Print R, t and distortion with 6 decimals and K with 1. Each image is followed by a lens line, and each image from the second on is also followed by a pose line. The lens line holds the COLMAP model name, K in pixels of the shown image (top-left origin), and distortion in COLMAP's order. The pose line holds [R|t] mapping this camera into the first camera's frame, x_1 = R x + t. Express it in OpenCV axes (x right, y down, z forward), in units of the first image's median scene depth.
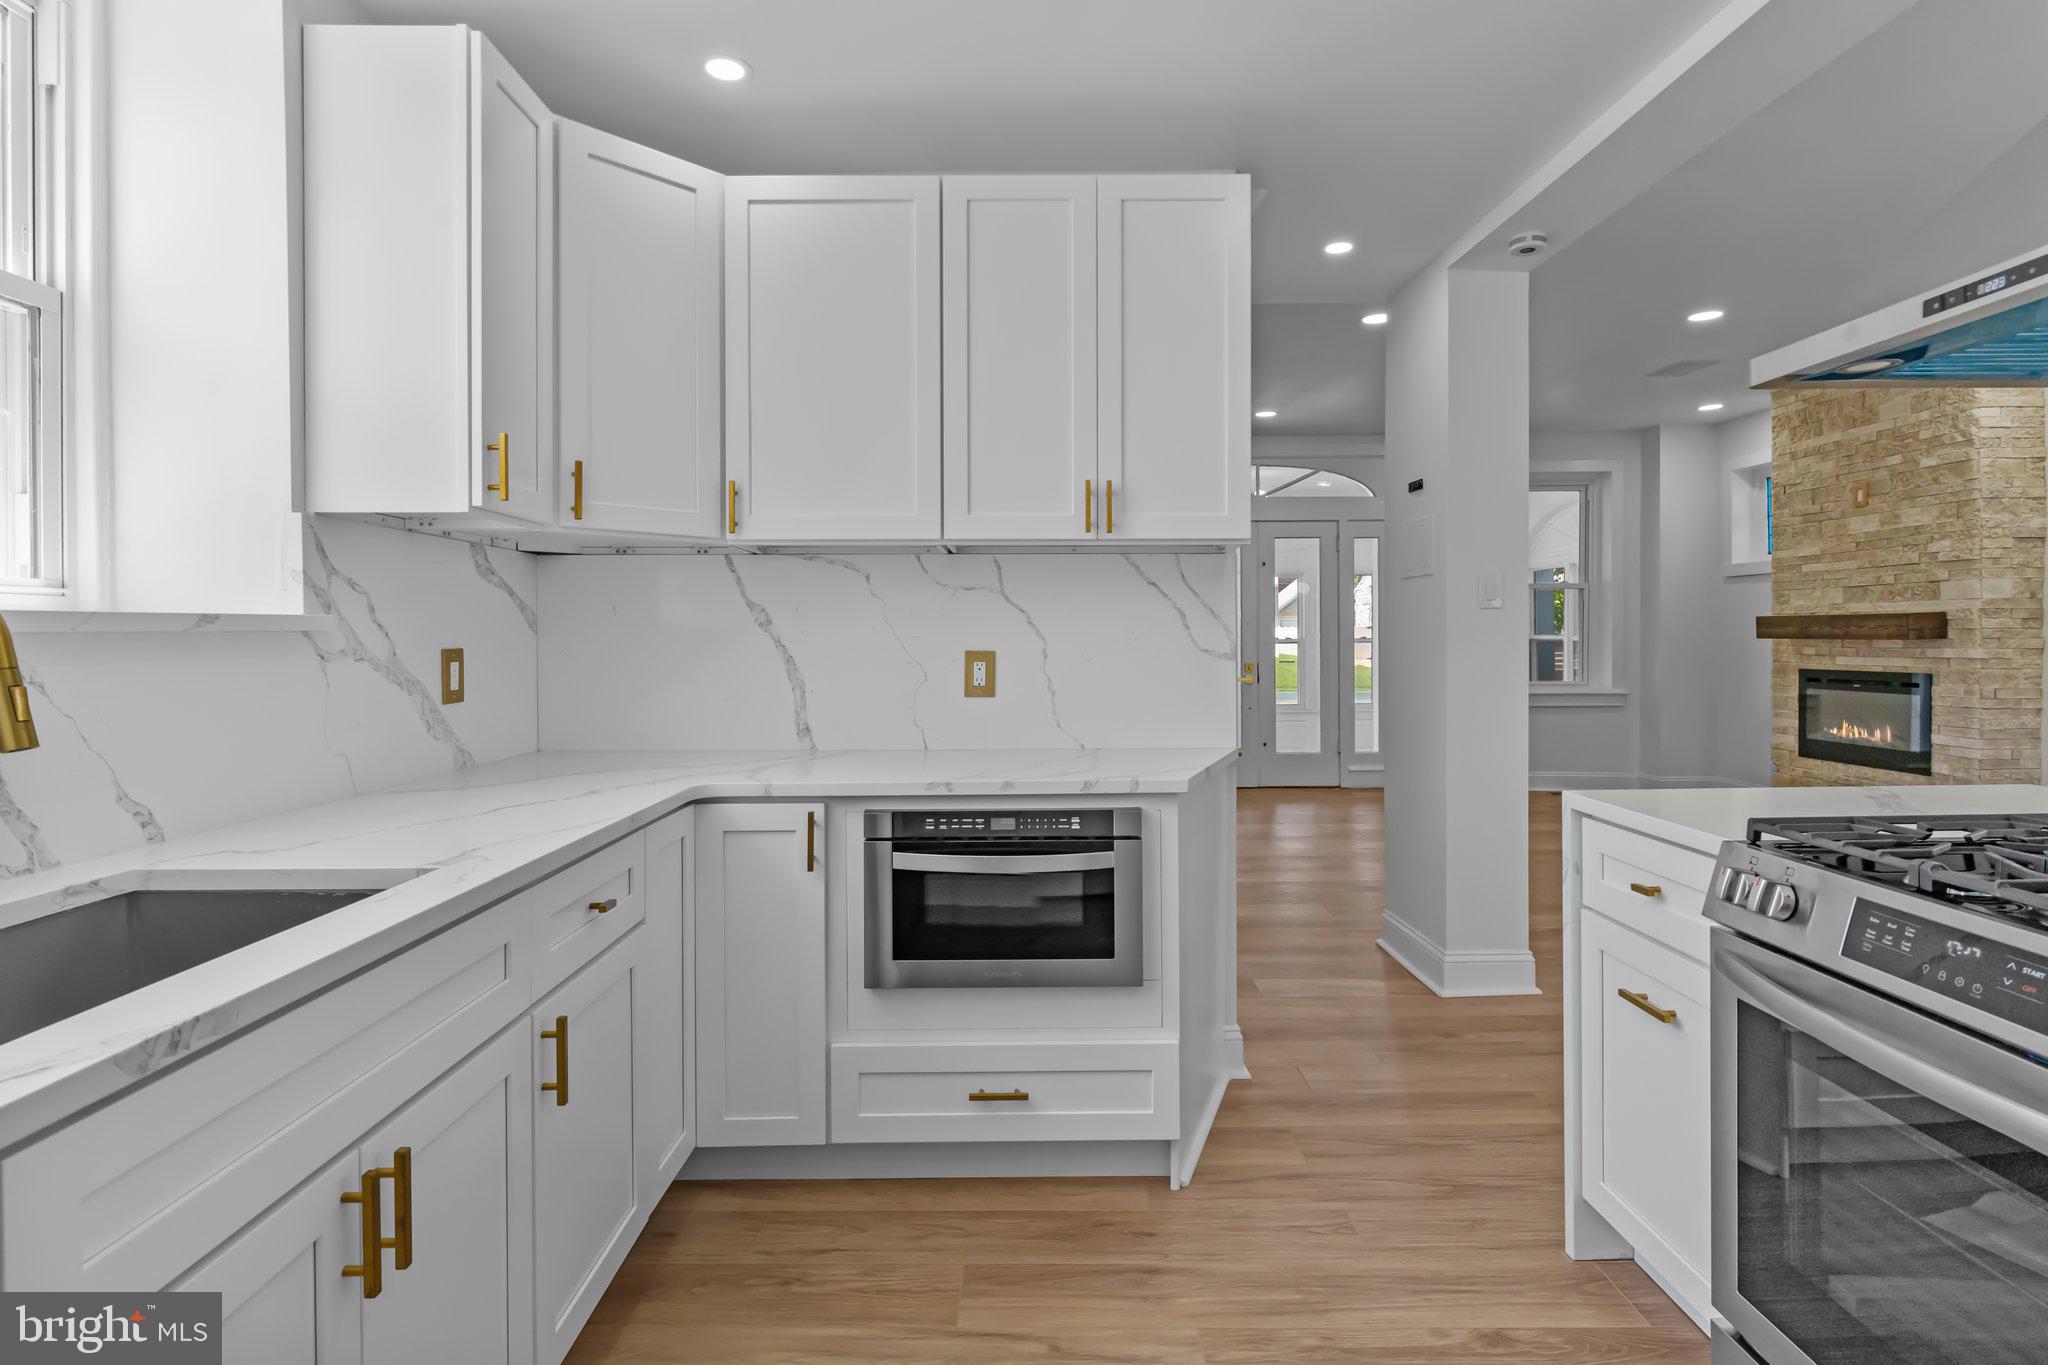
lens RADIAL K [[1016.9, 0, 991.7], [0, 1016.9, 652.4], [0, 0, 1]] dist [0.003132, 0.001040]
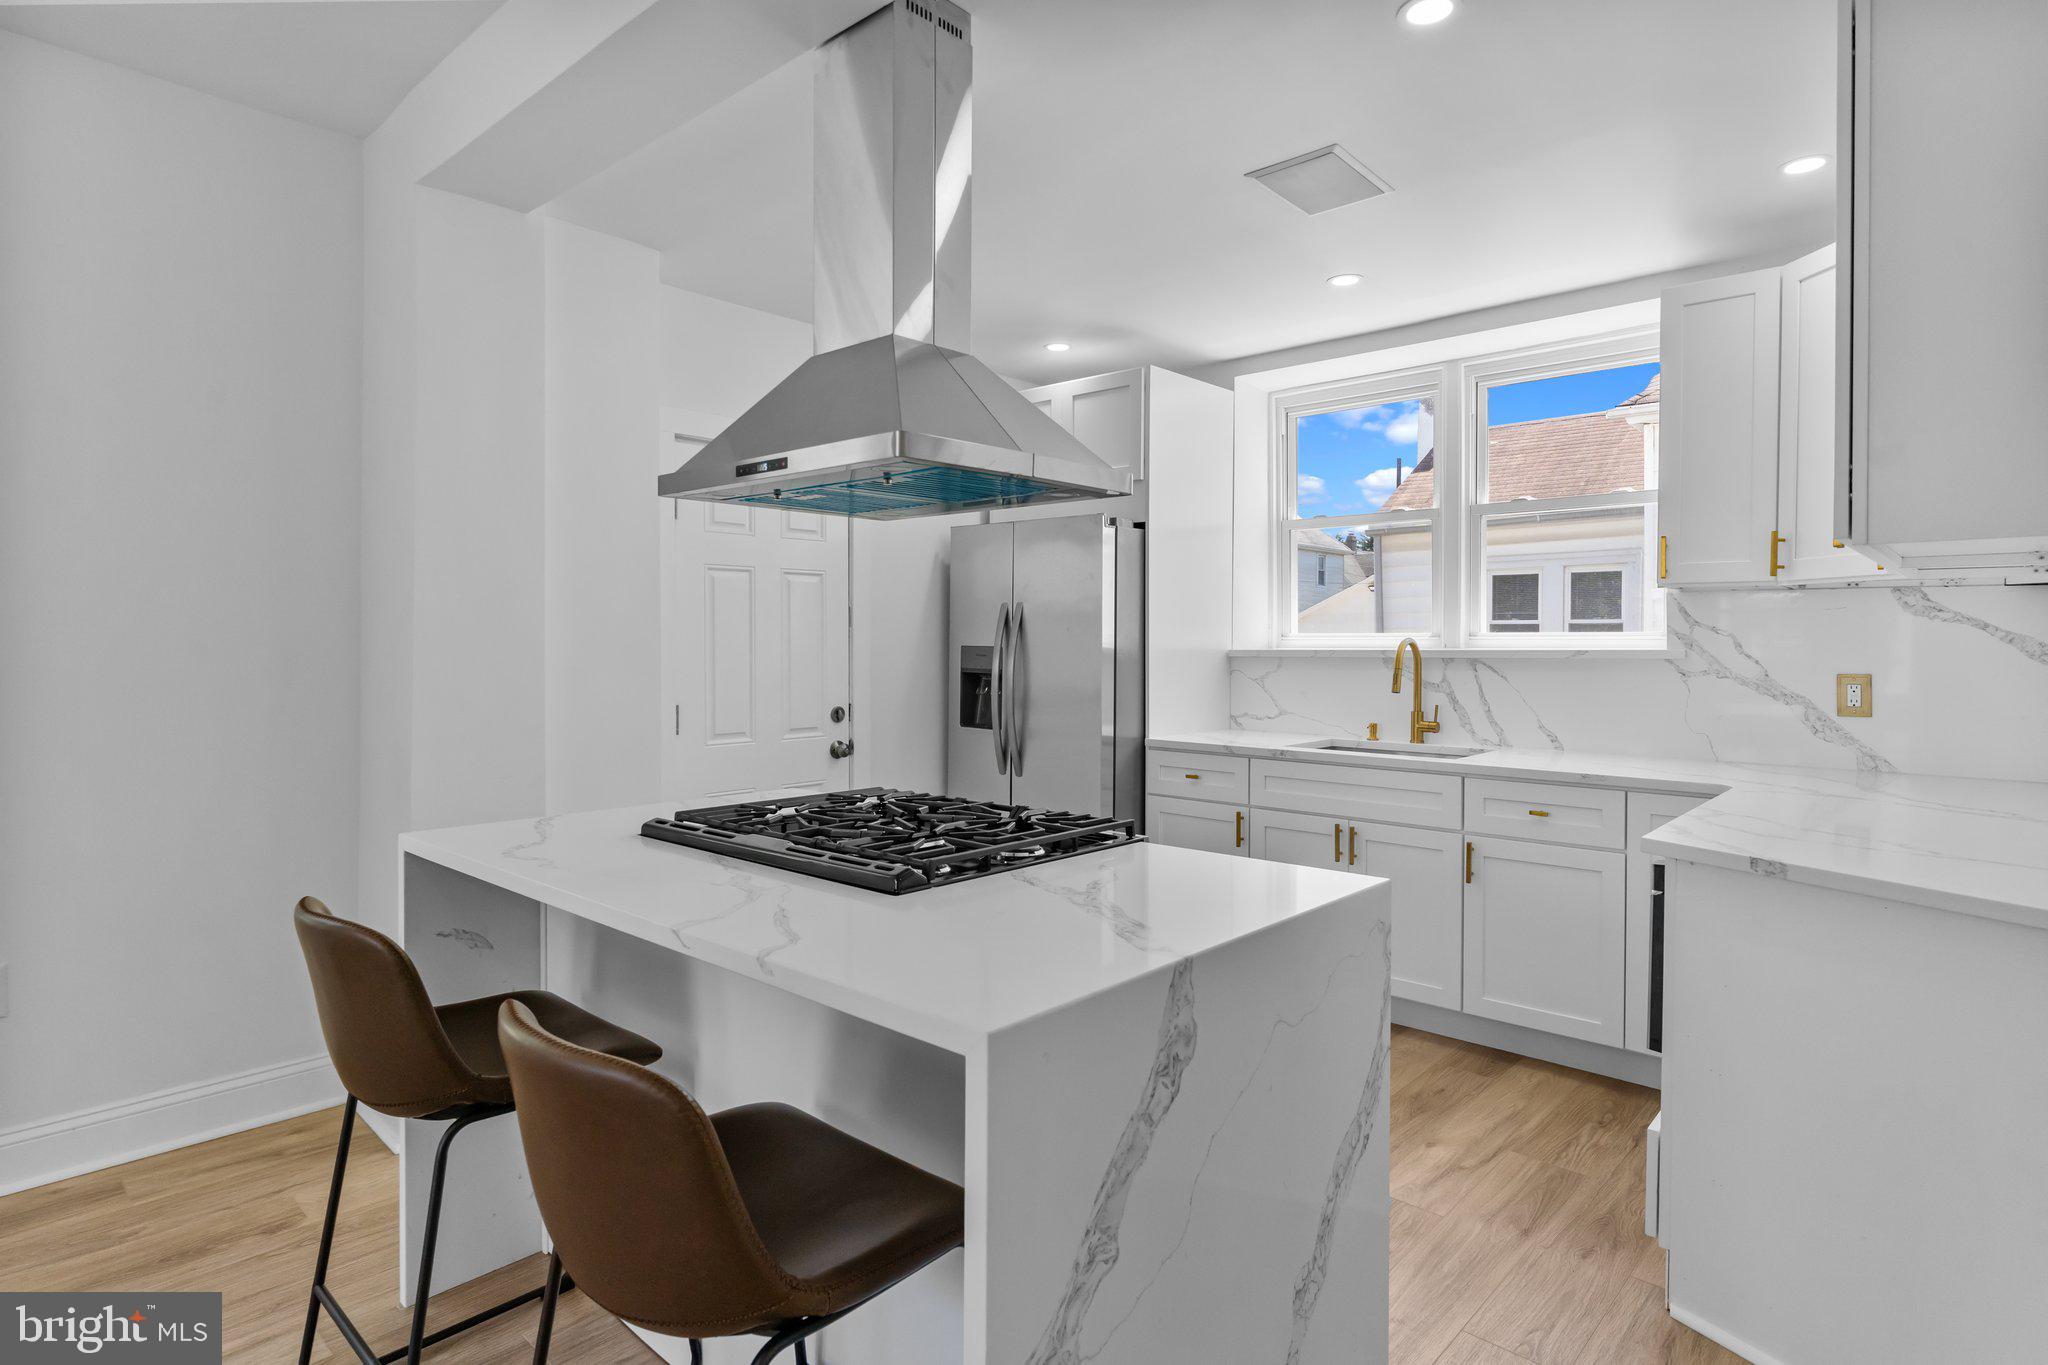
lens RADIAL K [[1080.9, 0, 1027.6], [0, 1080.9, 661.8], [0, 0, 1]] dist [0.005593, 0.001586]
pose [[-0.658066, 0.021792, -0.752645, 1.255531], [-0.010565, 0.999215, 0.038168, -0.064134], [0.752886, 0.033069, -0.657319, 1.192834]]
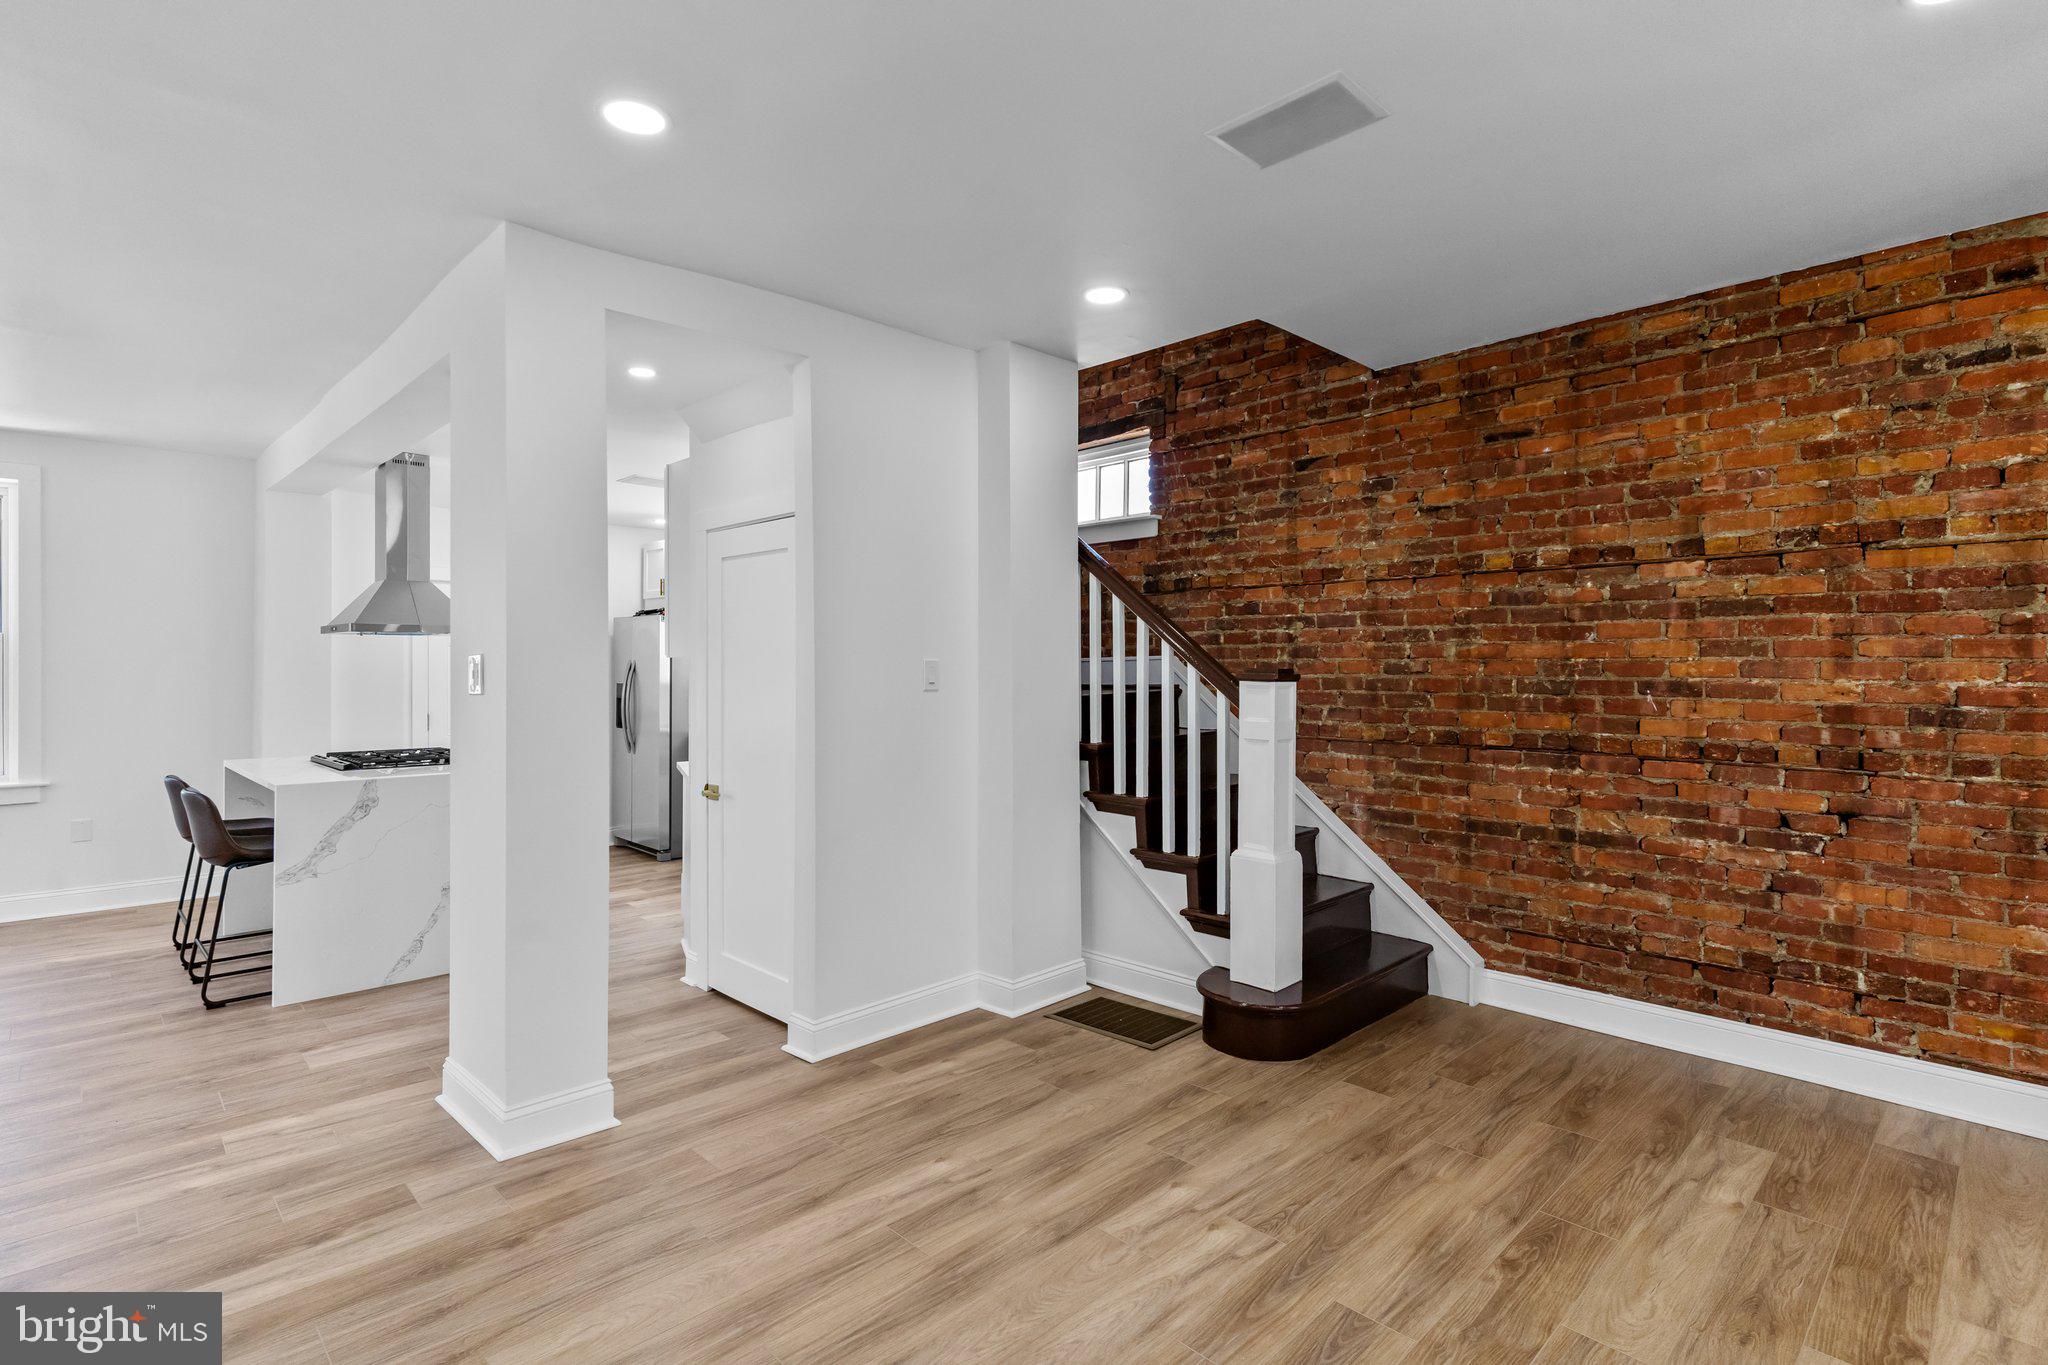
lens RADIAL K [[979.9, 0, 1015.8], [0, 979.9, 662.0], [0, 0, 1]] dist [0.006956, -0.002372]
pose [[-0.696322, 0.004106, -0.717717, 1.264268], [-0.007587, 0.999886, 0.013081, -0.143782], [0.717689, 0.014554, -0.696212, 3.106835]]
